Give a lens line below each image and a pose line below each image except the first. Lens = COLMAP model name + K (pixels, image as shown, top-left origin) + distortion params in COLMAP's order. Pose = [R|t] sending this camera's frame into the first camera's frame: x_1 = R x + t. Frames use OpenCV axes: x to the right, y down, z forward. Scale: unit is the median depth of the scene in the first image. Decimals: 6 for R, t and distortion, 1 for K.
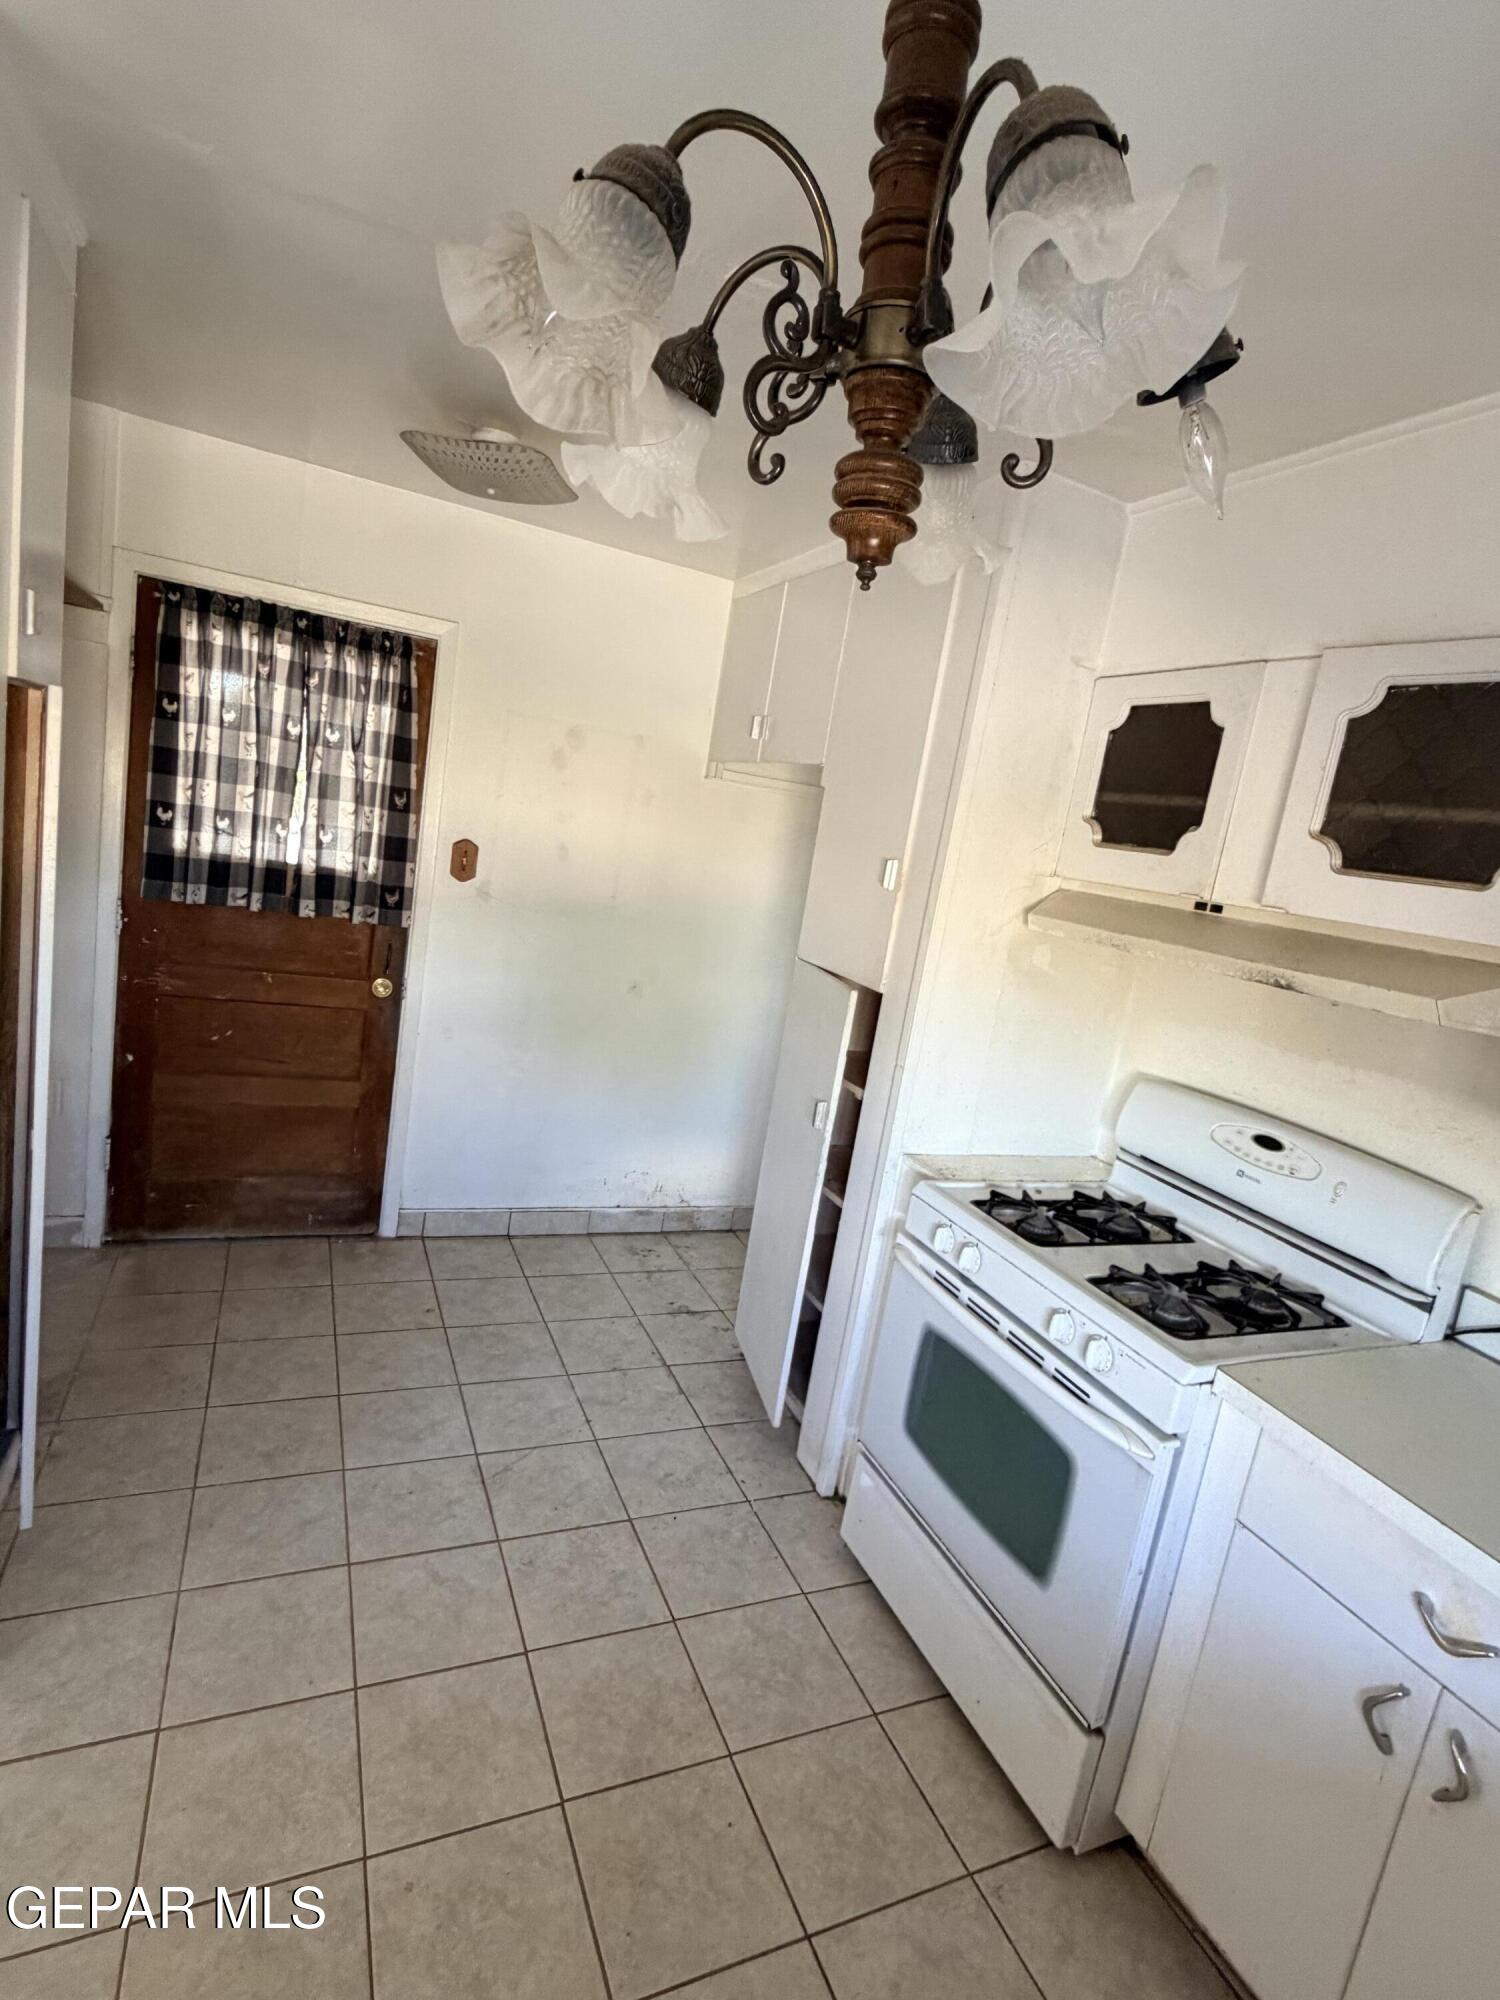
lens RADIAL K [[977.9, 0, 756.4], [0, 977.9, 1001.1], [0, 0, 1]] dist [-0.009859, -0.000681]
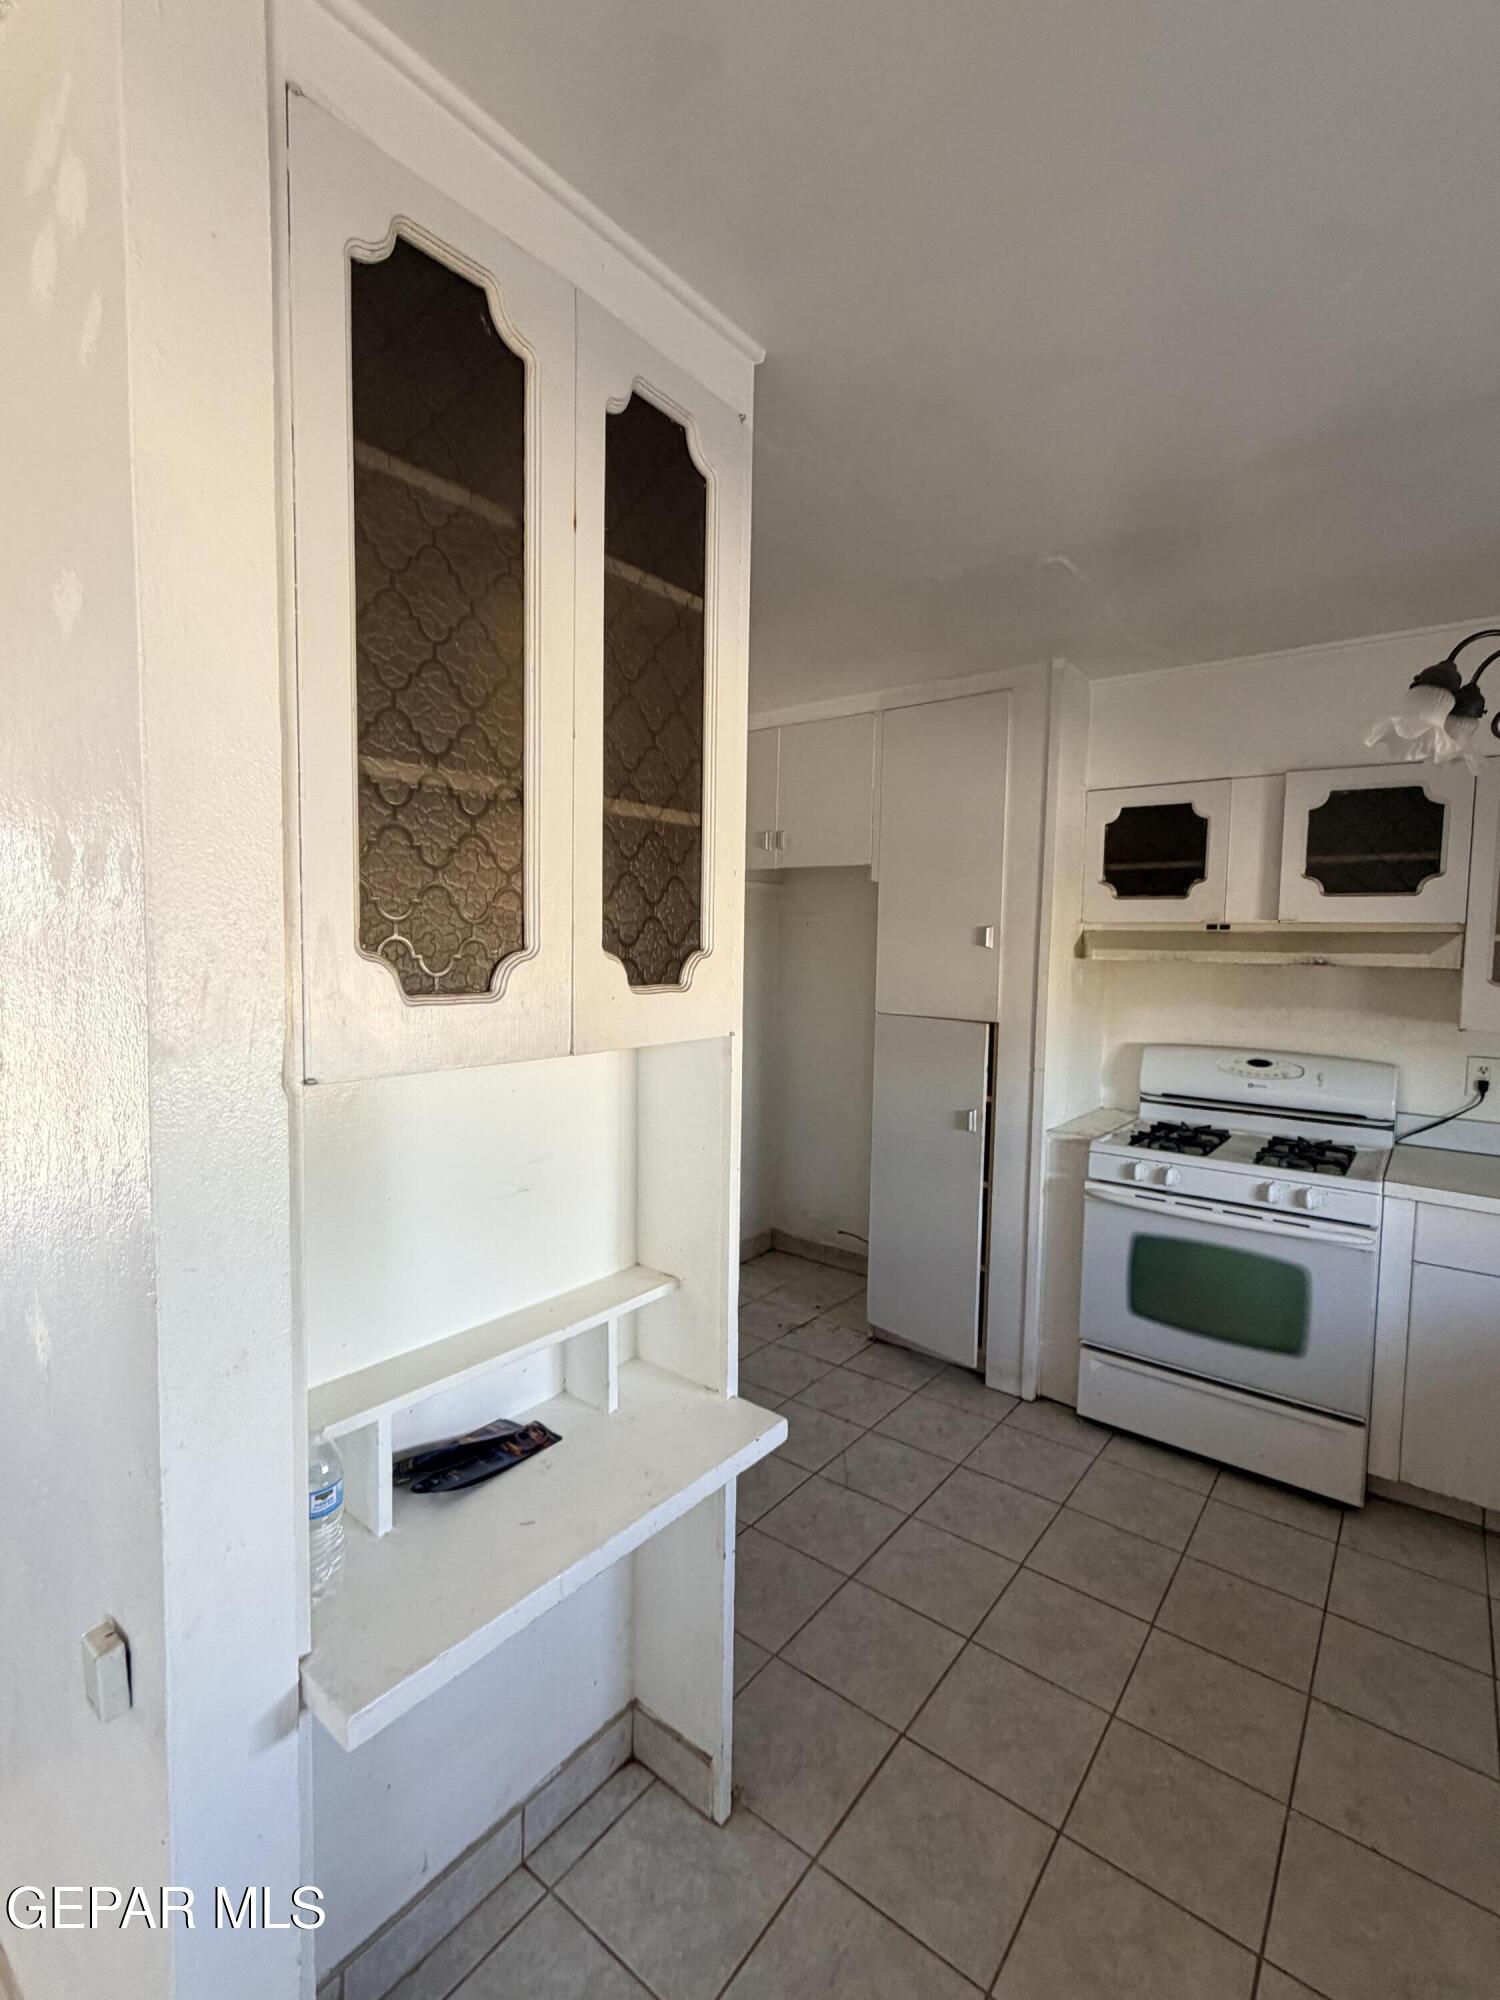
lens RADIAL K [[894.3, 0, 756.5], [0, 894.3, 999.4], [0, 0, 1]] dist [-0.000277, -0.000828]
pose [[0.874410, -0.170220, 0.454349, -0.921798], [0.199119, 0.979843, -0.016116, -0.108824], [-0.442447, 0.104561, 0.890678, 0.024993]]
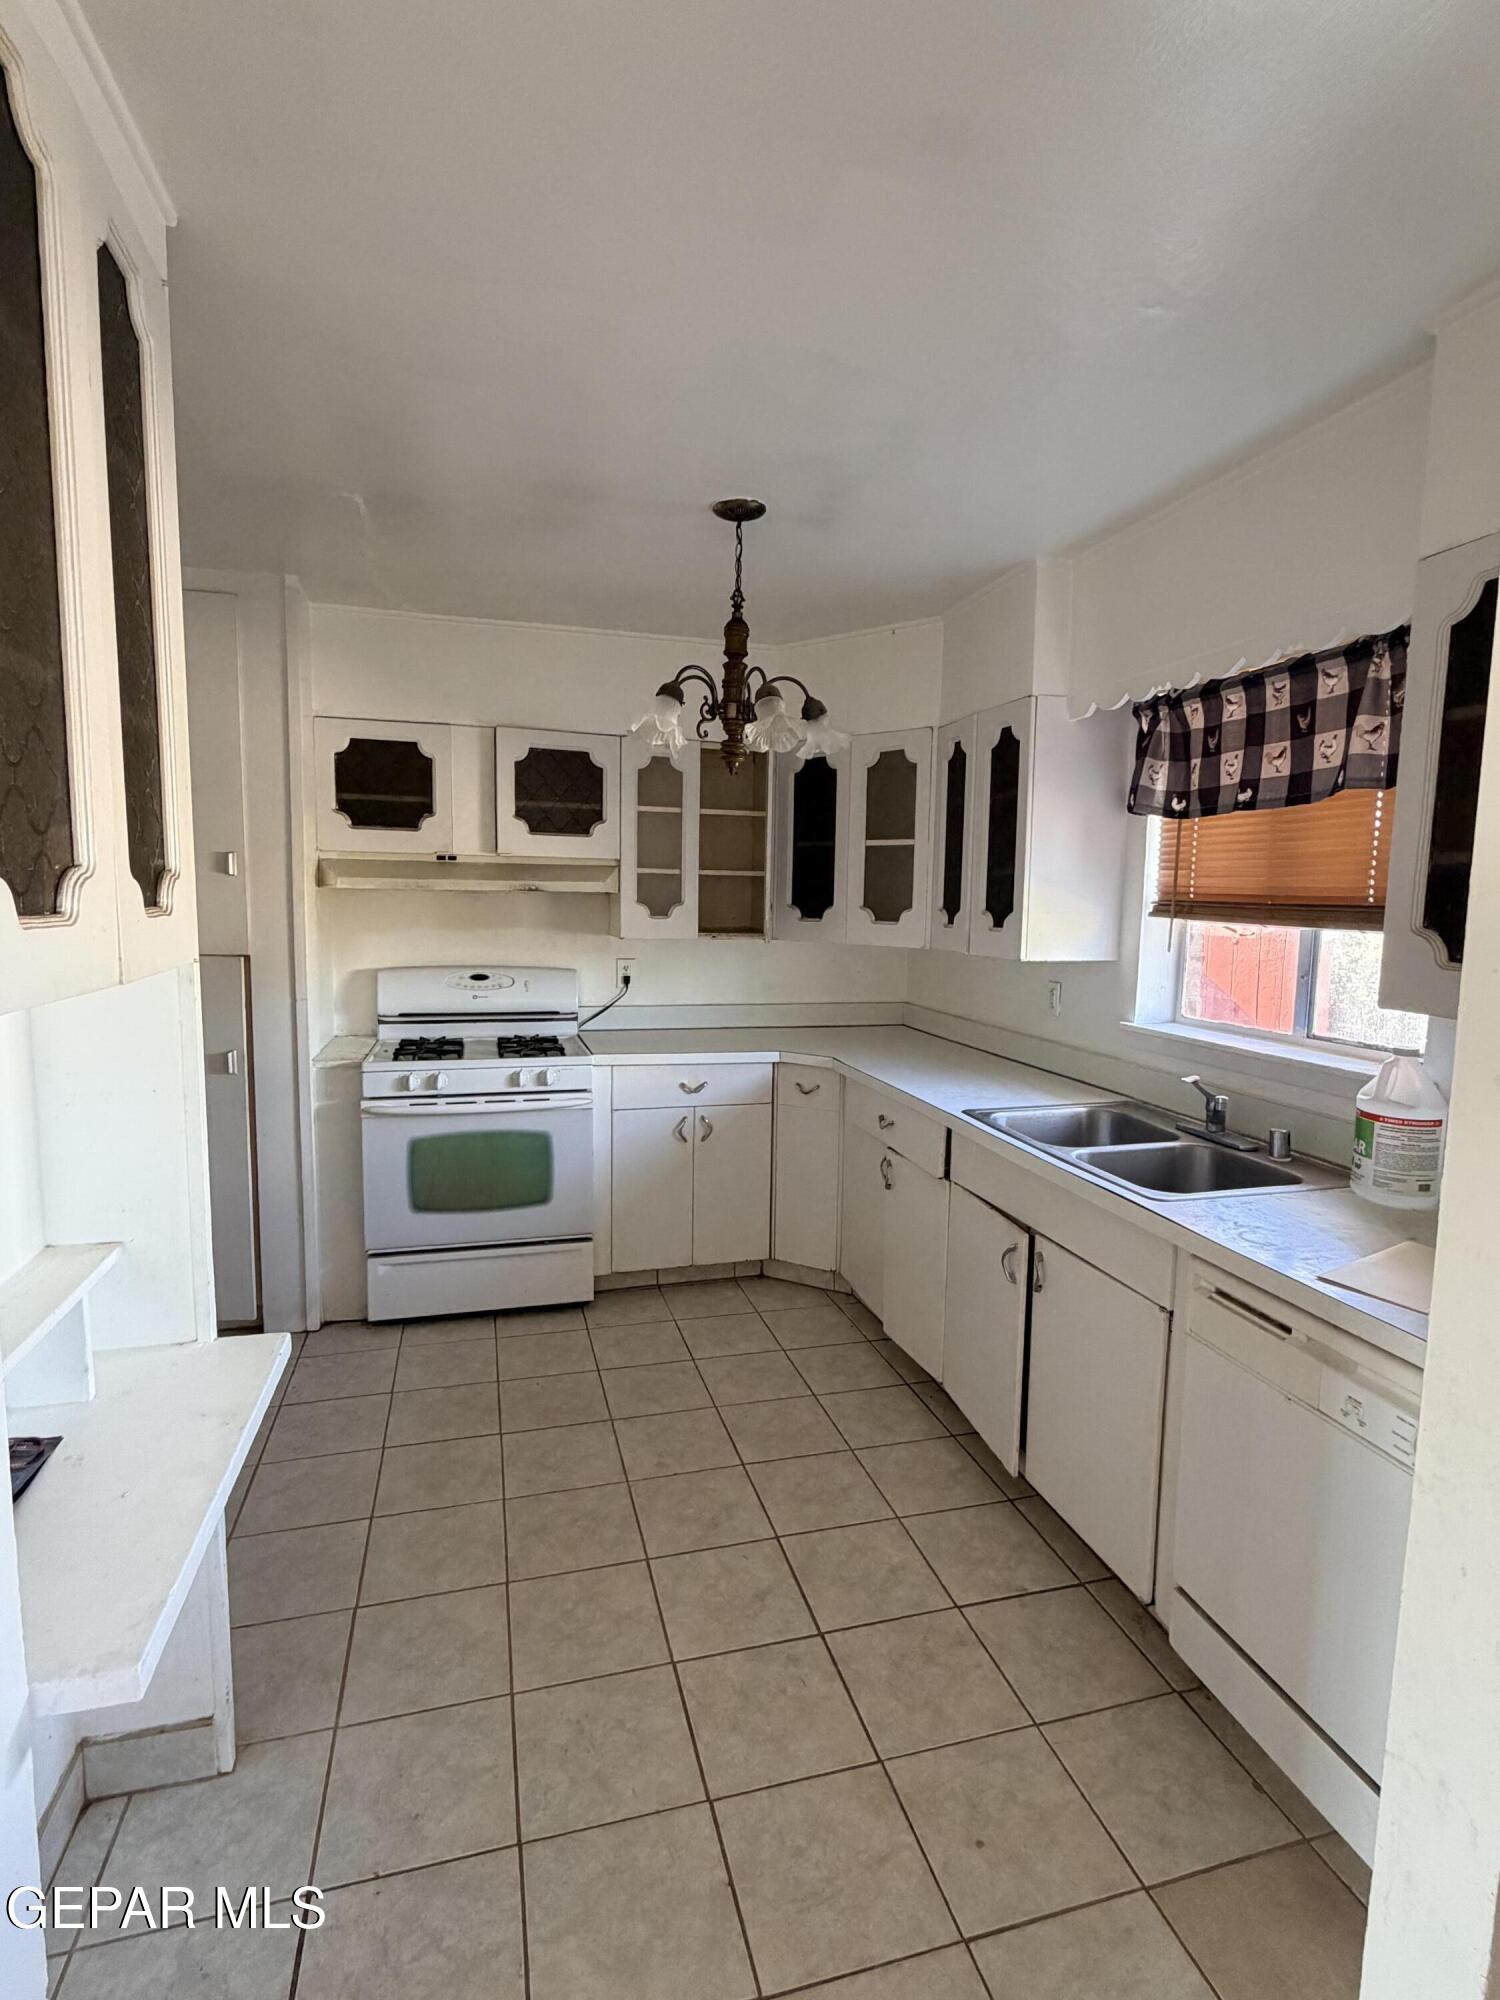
lens RADIAL K [[977.9, 0, 751.0], [0, 977.9, 1005.1], [0, 0, 1]] dist [-0.009859, -0.000681]
pose [[0.151970, -0.263838, 0.952520, -1.277463], [0.173467, 0.955875, 0.237091, -0.169605], [-0.973044, 0.129200, 0.191031, 0.136151]]
